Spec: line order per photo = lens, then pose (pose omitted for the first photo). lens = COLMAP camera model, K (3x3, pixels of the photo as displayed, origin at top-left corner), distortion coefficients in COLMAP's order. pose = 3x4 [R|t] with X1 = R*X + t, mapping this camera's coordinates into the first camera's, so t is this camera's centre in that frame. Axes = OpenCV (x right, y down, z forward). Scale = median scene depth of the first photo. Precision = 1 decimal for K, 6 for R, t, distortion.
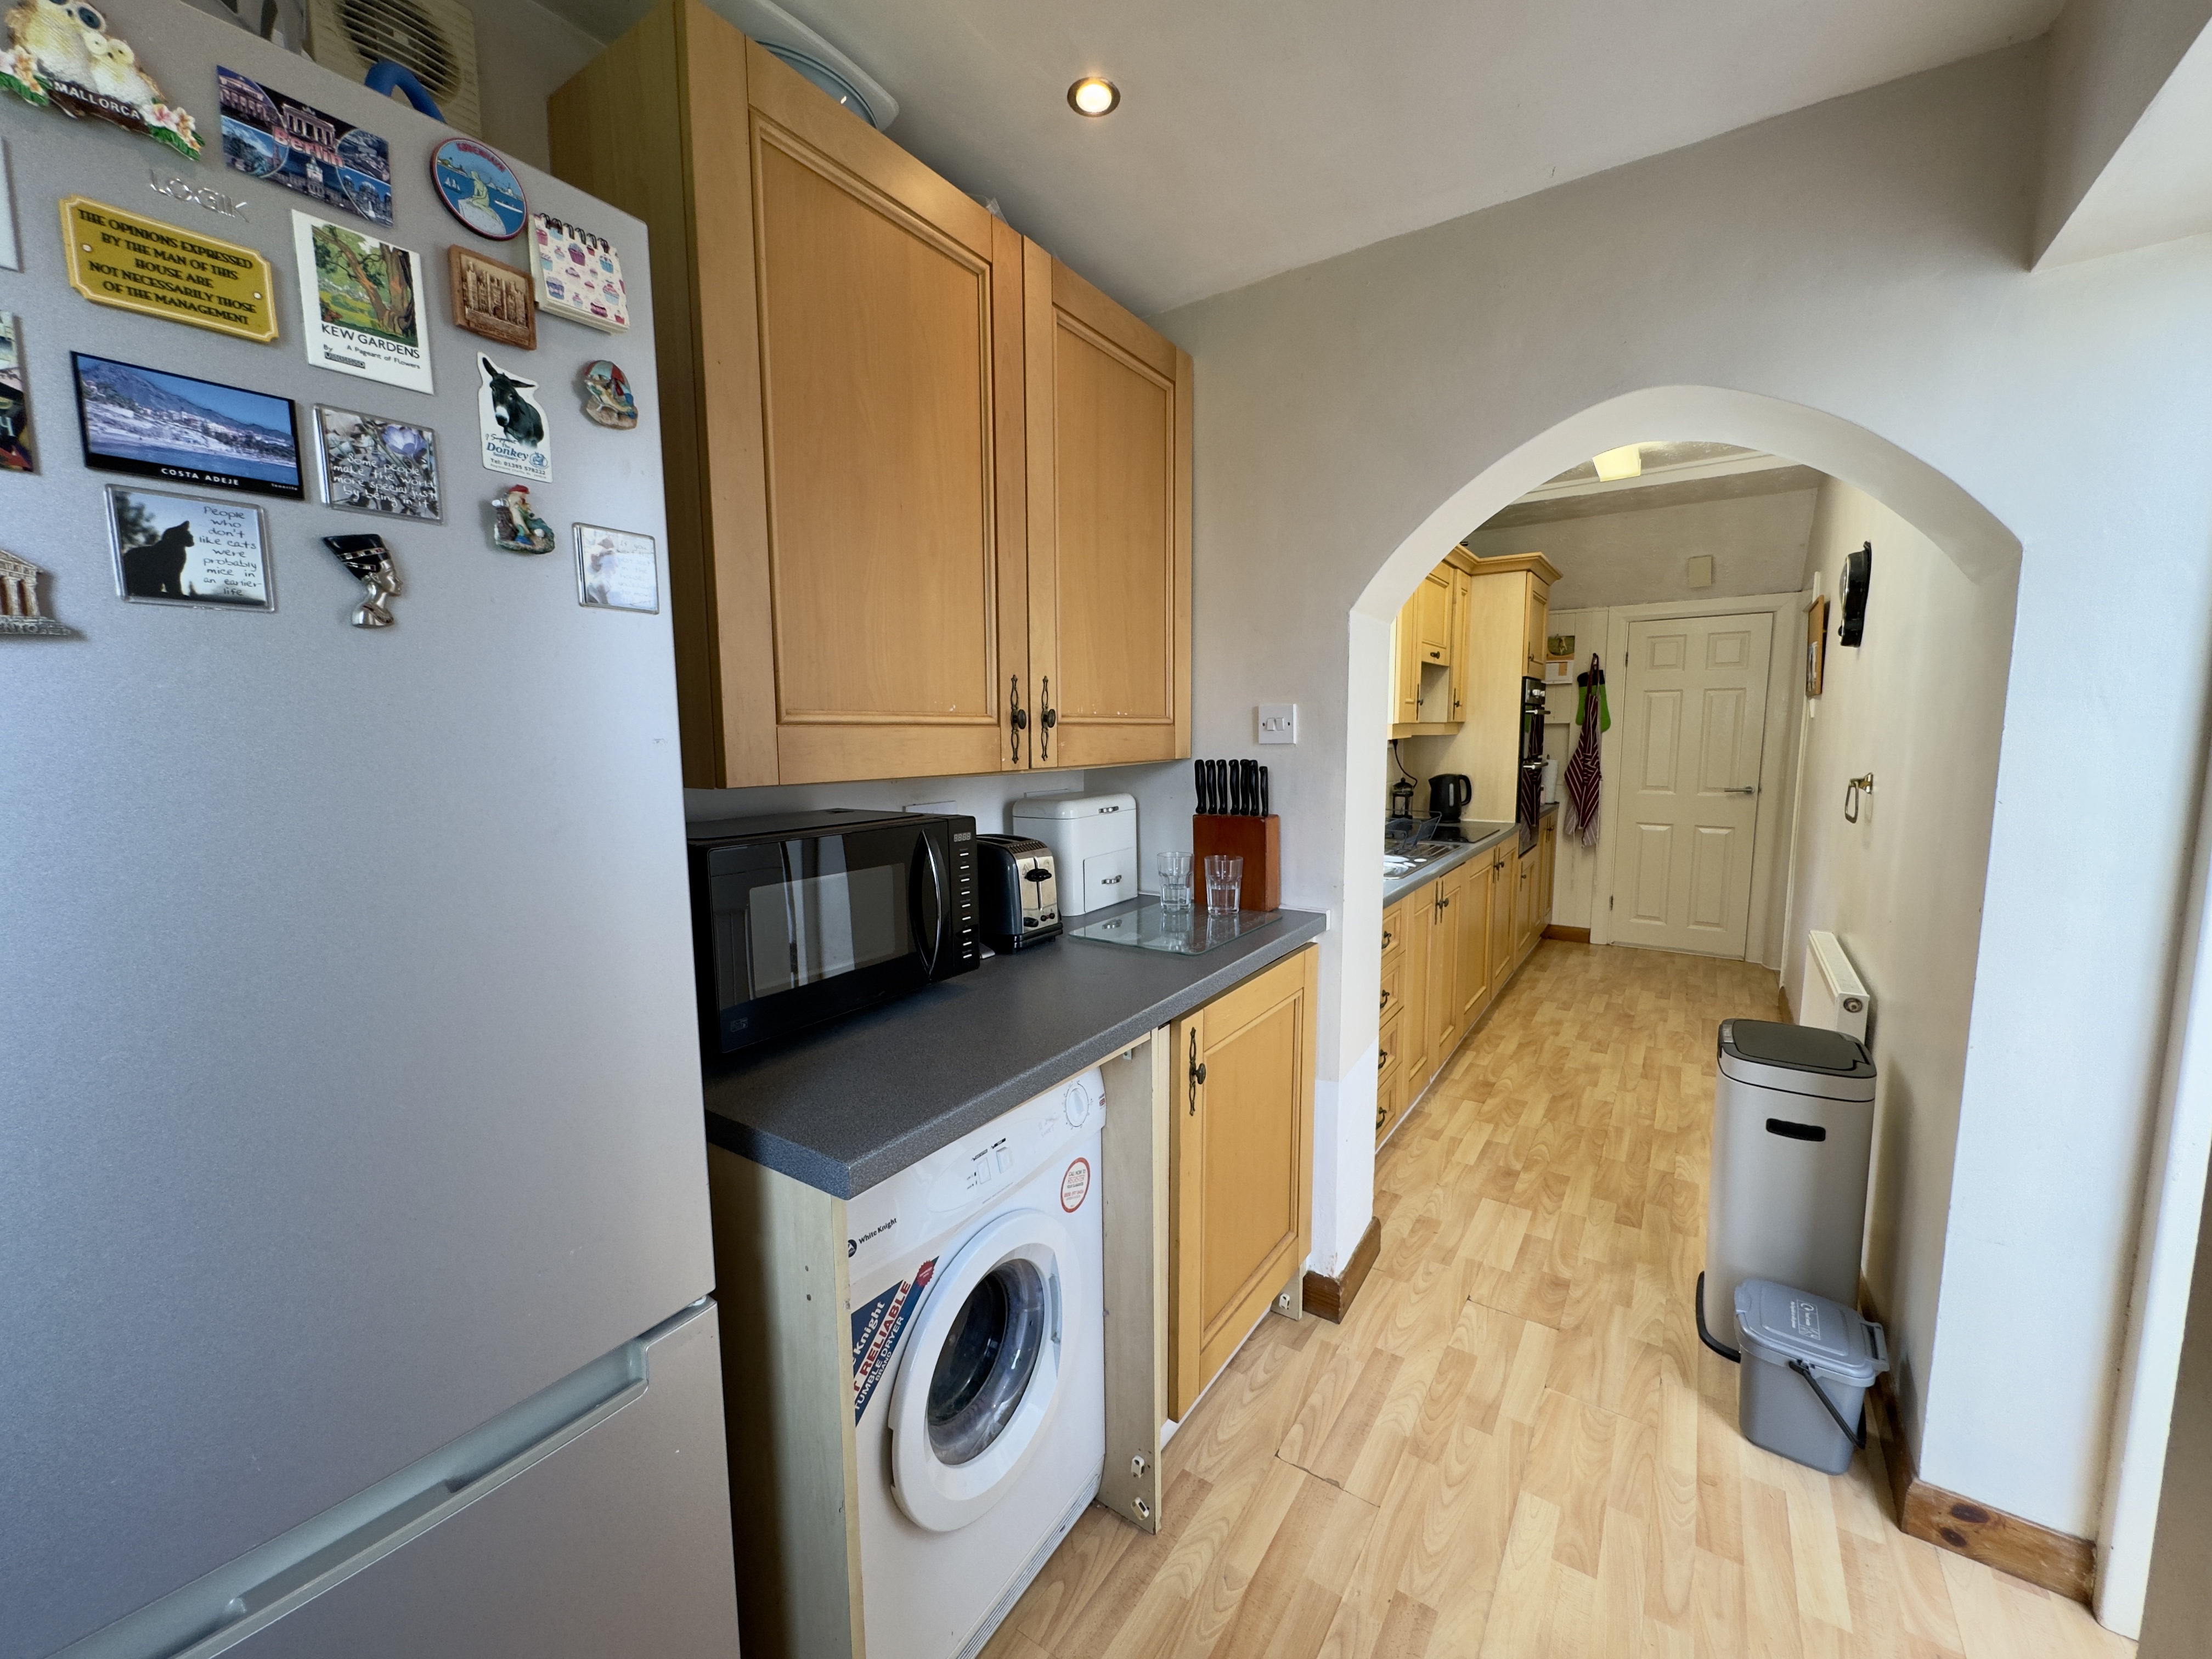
lens RADIAL K [[882.8, 0, 1107.2], [0, 882.8, 827.7], [0, 0, 1]] dist [-0.003836, 0.000592]
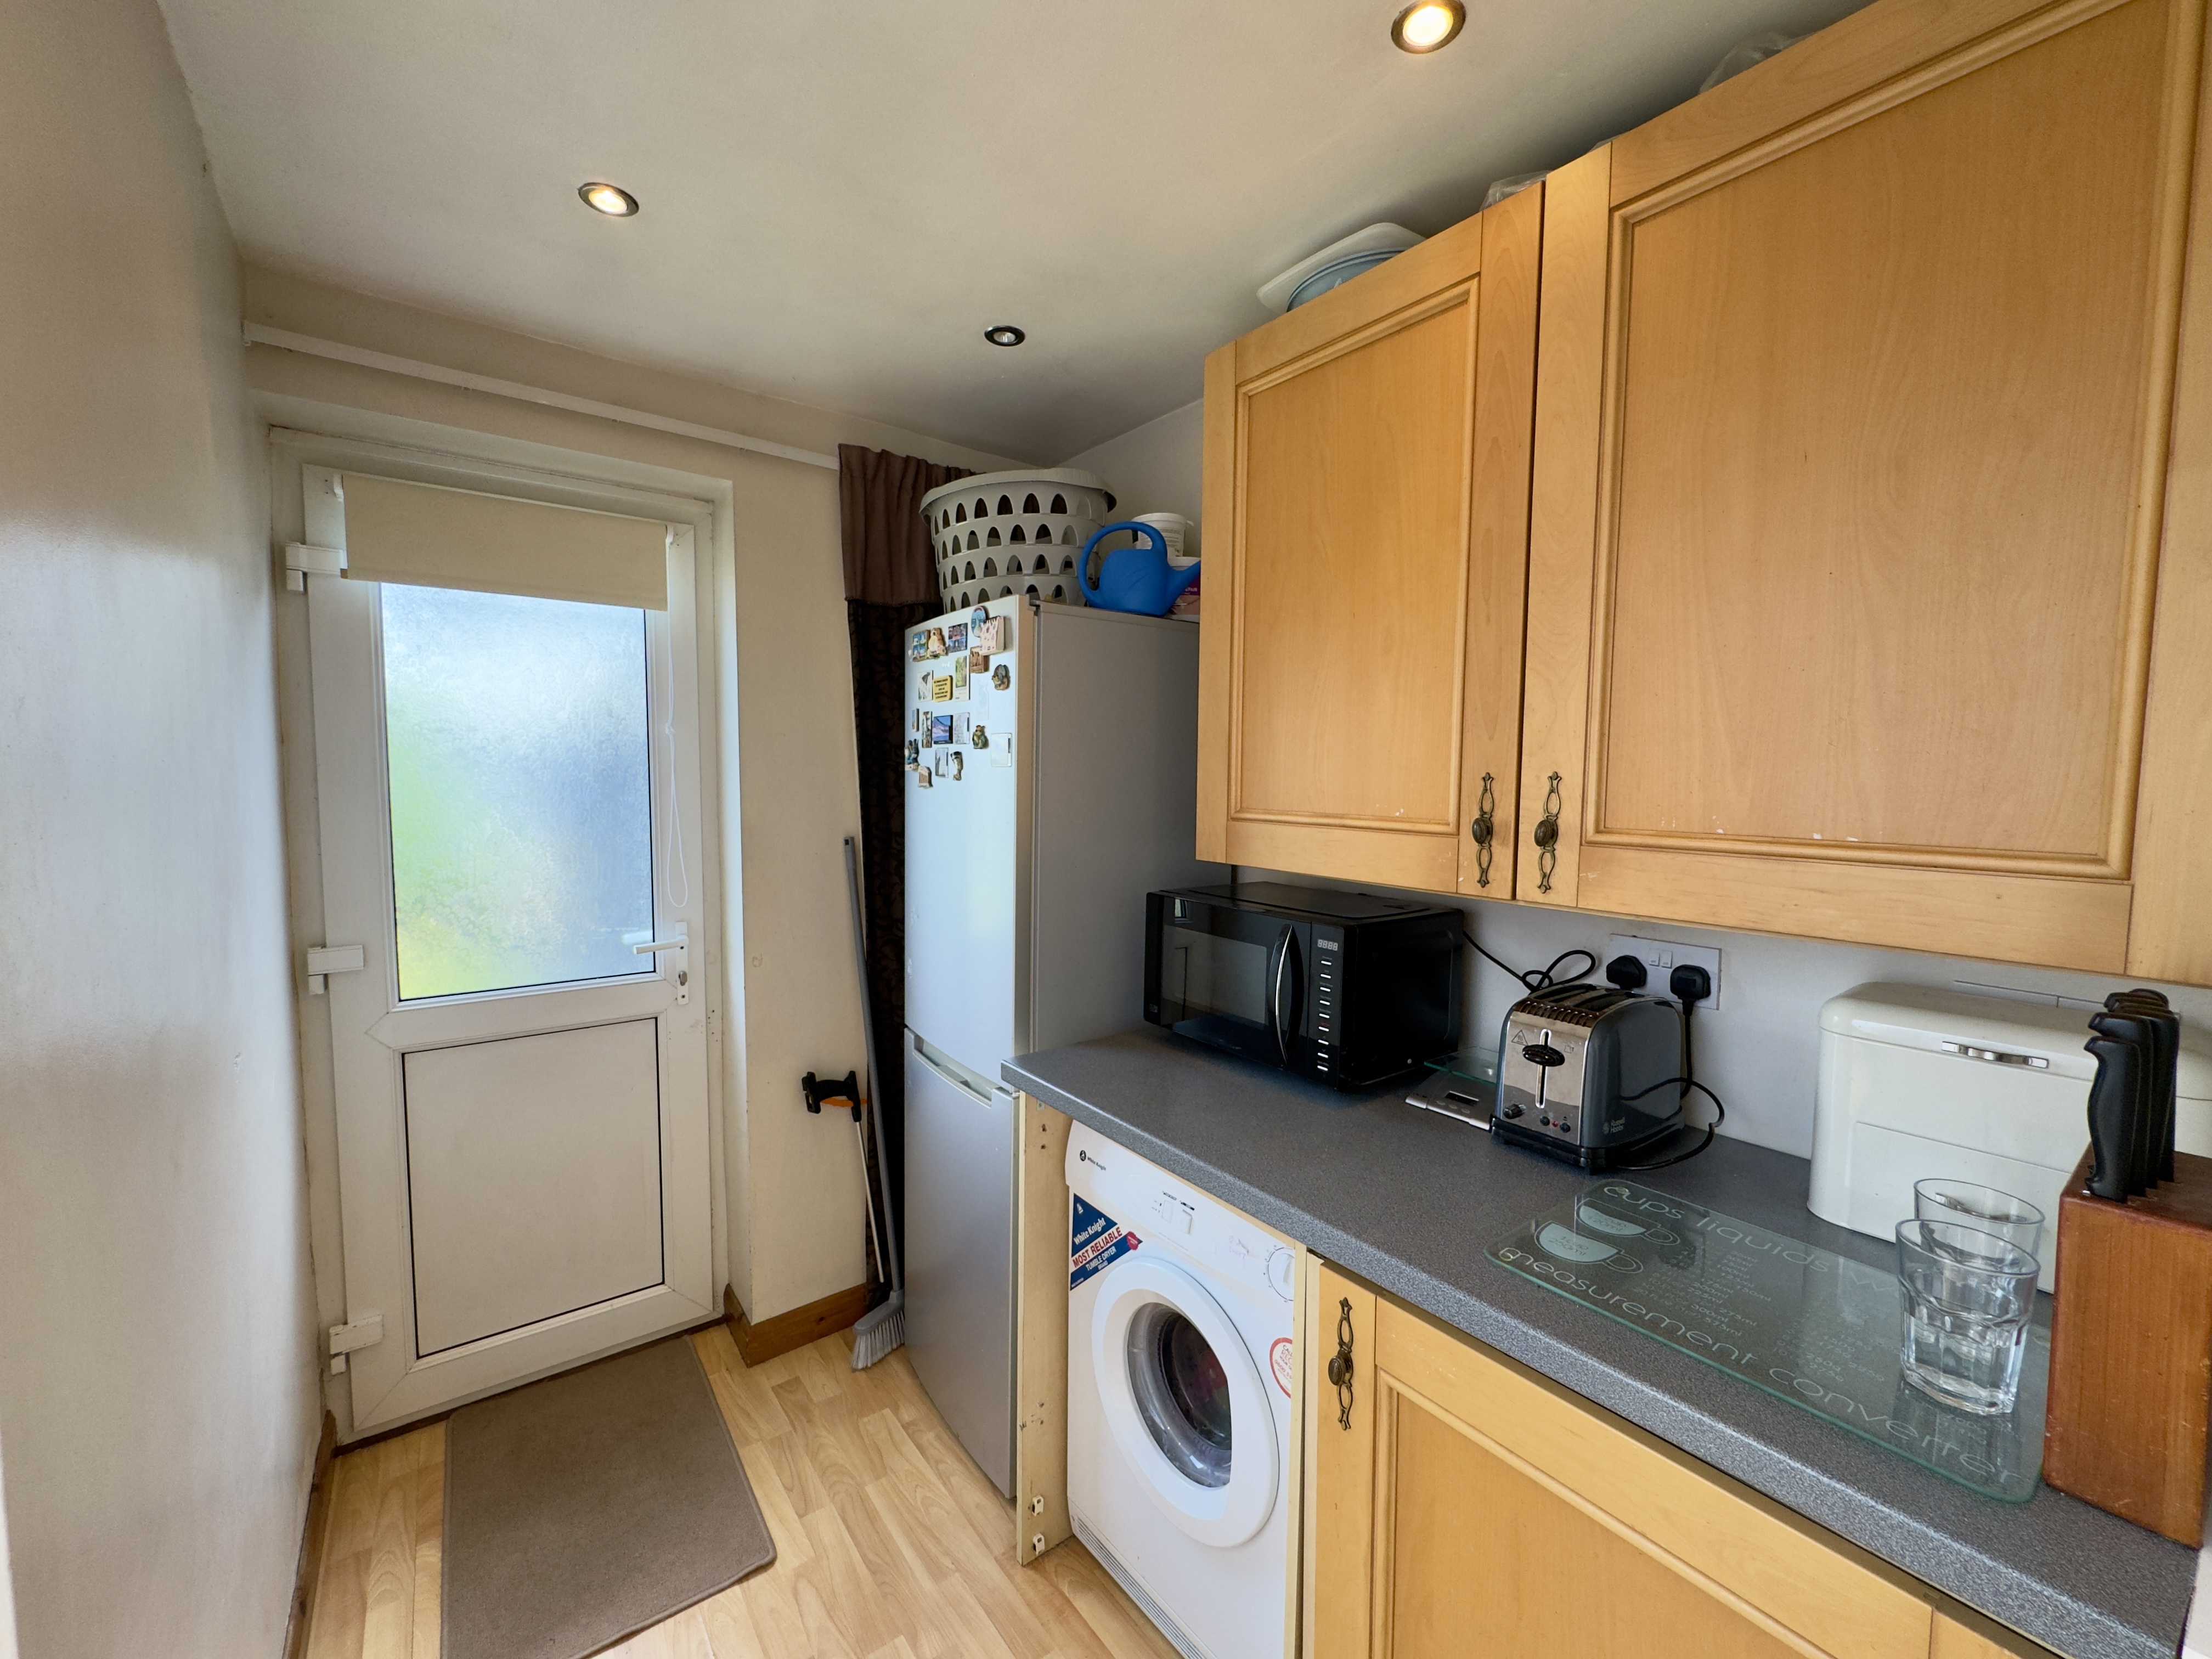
lens RADIAL K [[881.0, 0, 1104.4], [0, 881.0, 828.3], [0, 0, 1]] dist [-0.004499, -0.000316]
pose [[-0.324998, 0.066801, -0.943352, 0.723835], [-0.114043, 0.987455, 0.109214, -0.170828], [0.938813, 0.143077, -0.313303, 0.933217]]
